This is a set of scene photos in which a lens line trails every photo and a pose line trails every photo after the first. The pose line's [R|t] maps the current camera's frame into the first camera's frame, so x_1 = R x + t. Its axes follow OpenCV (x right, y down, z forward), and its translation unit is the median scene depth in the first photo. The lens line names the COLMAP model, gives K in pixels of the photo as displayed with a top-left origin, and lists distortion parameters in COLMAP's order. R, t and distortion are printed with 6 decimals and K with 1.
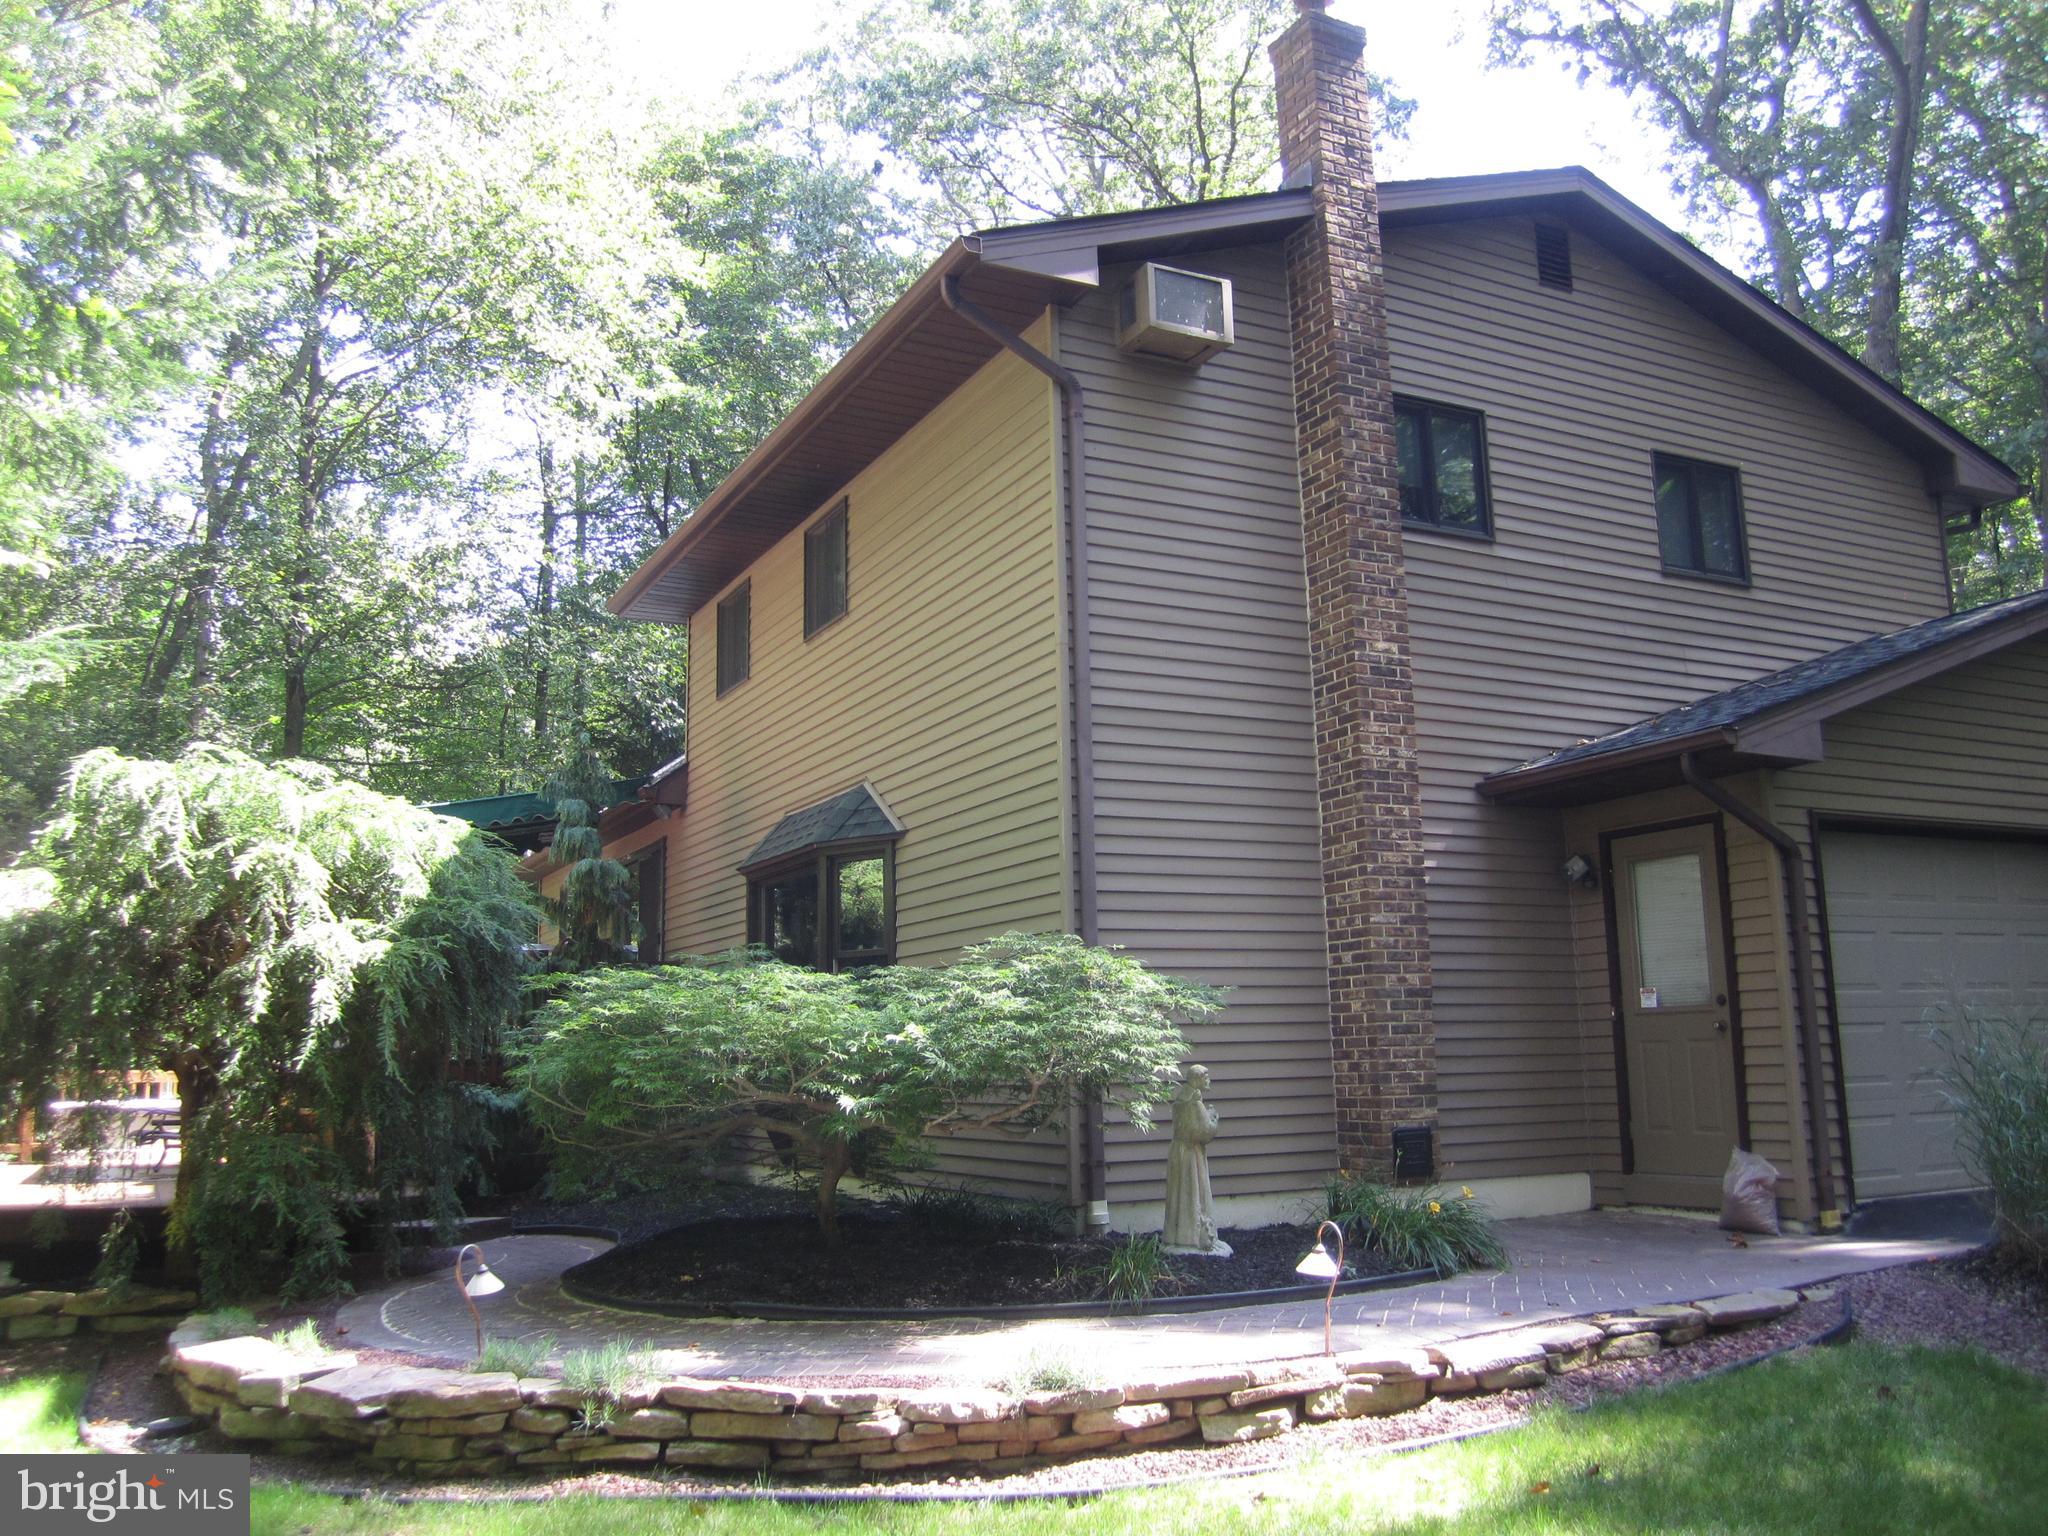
lens RADIAL K [[1686.8, 0, 1024.0], [0, 1686.8, 768.0], [0, 0, 1]] dist [-0.061337, -0.006431]
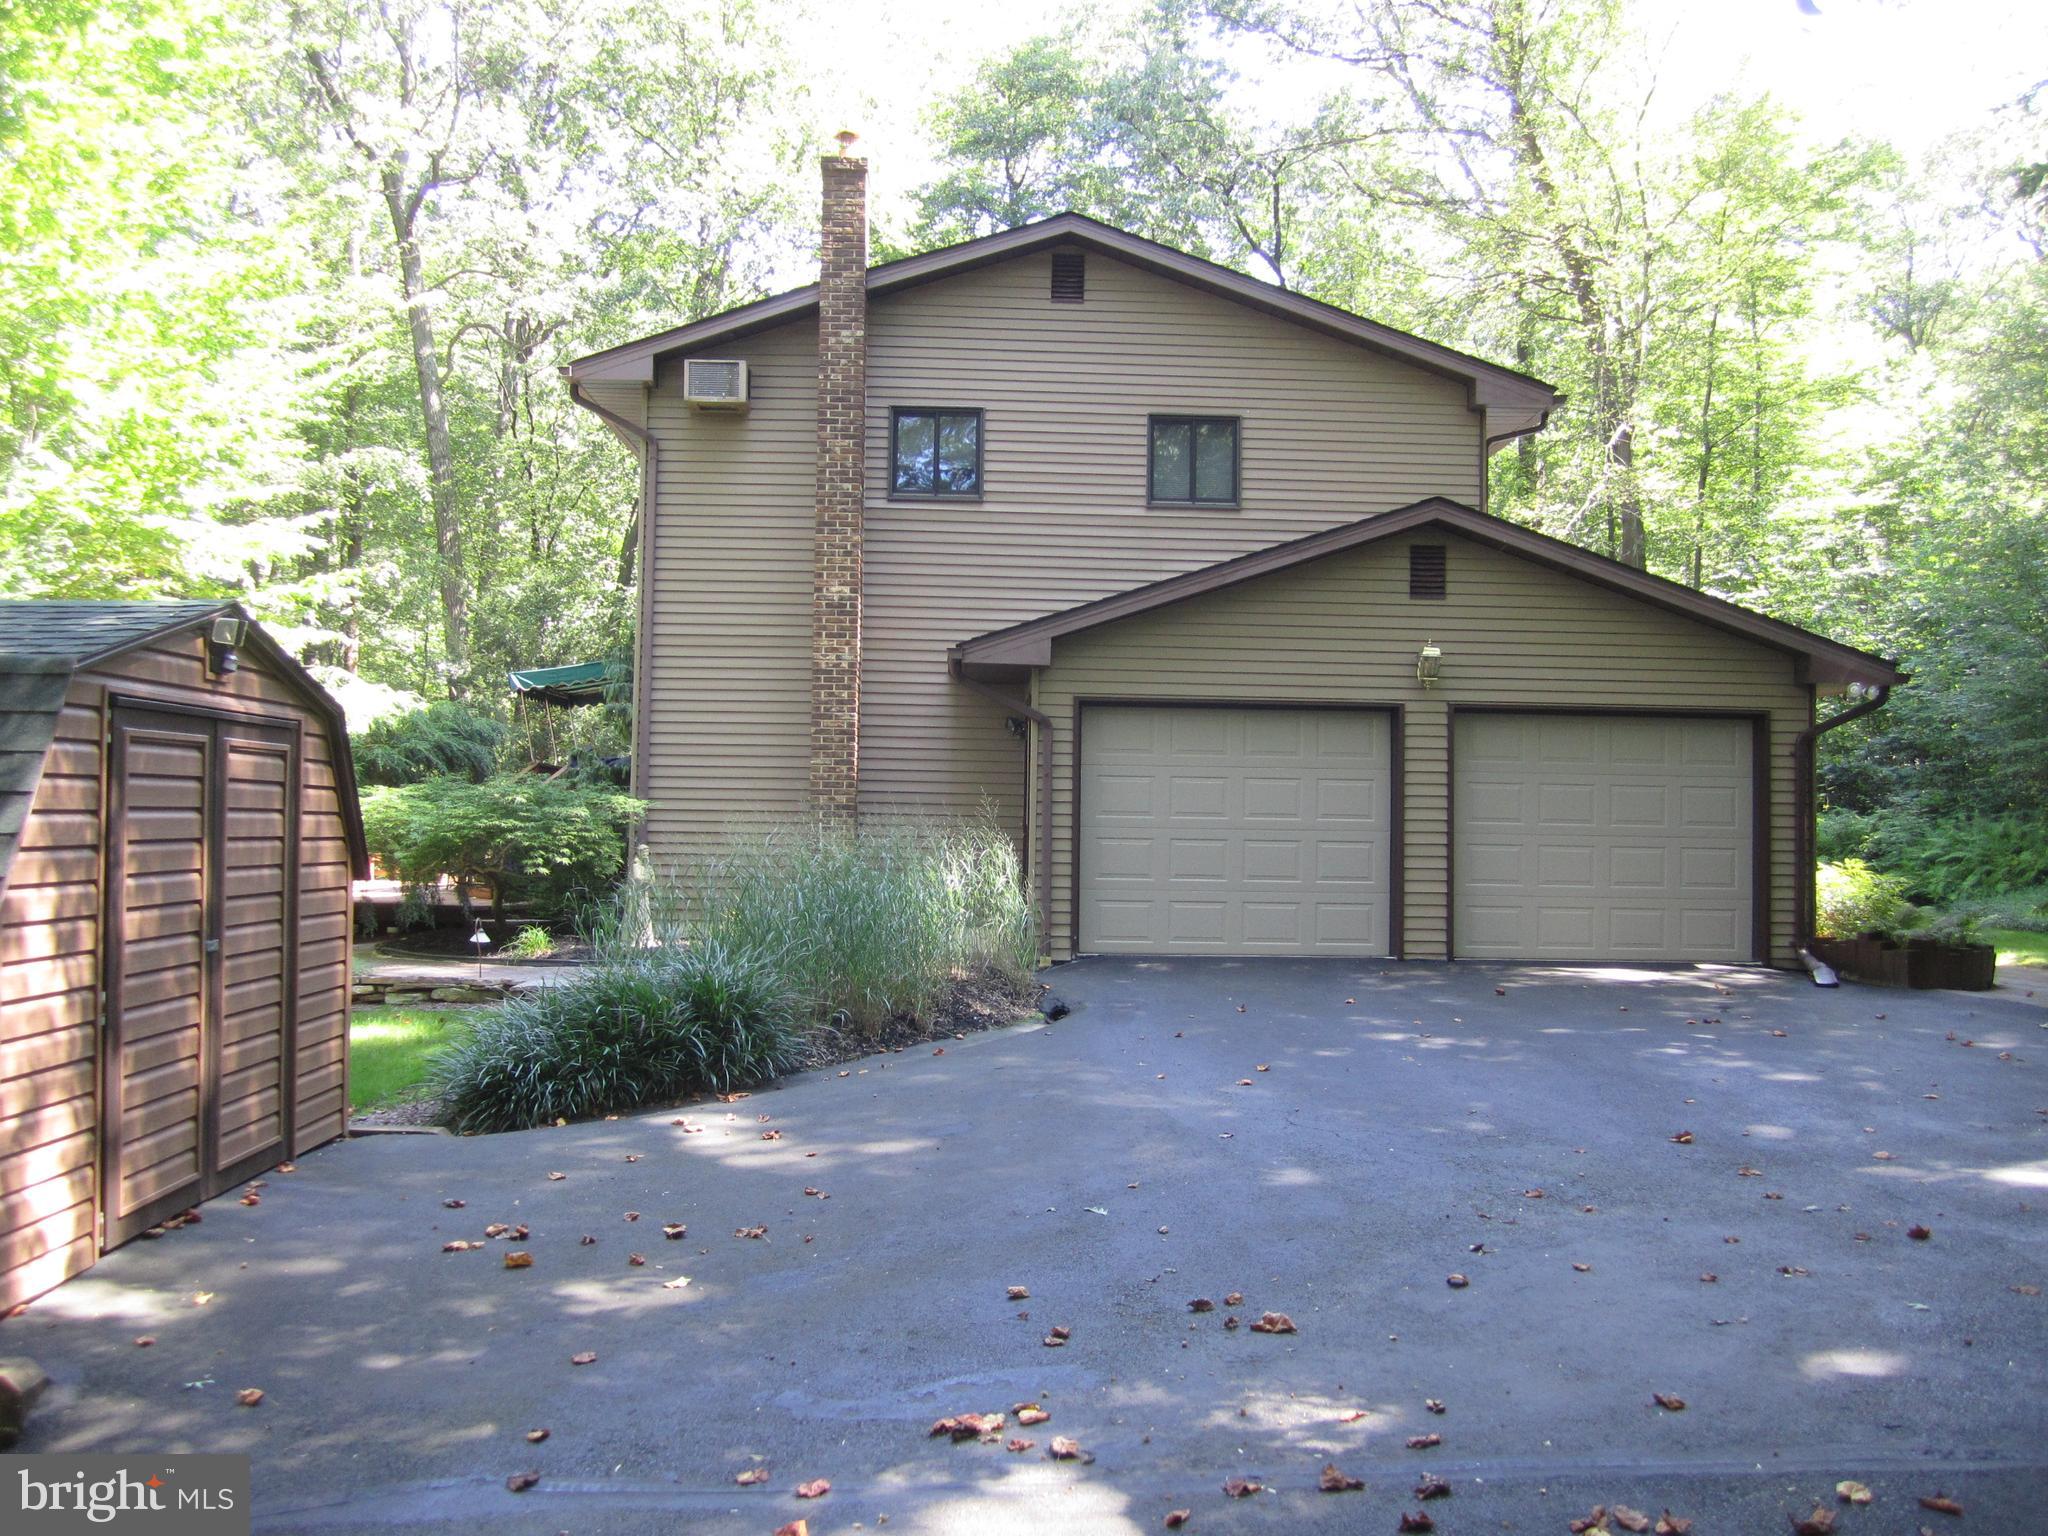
lens RADIAL K [[1686.8, 0, 1024.0], [0, 1686.8, 768.0], [0, 0, 1]] dist [-0.061337, -0.006431]
pose [[0.907356, 0.018252, -0.419967, 1.023647], [0.038951, 0.991108, 0.127229, -0.098719], [0.418555, -0.131800, 0.898577, -0.364550]]
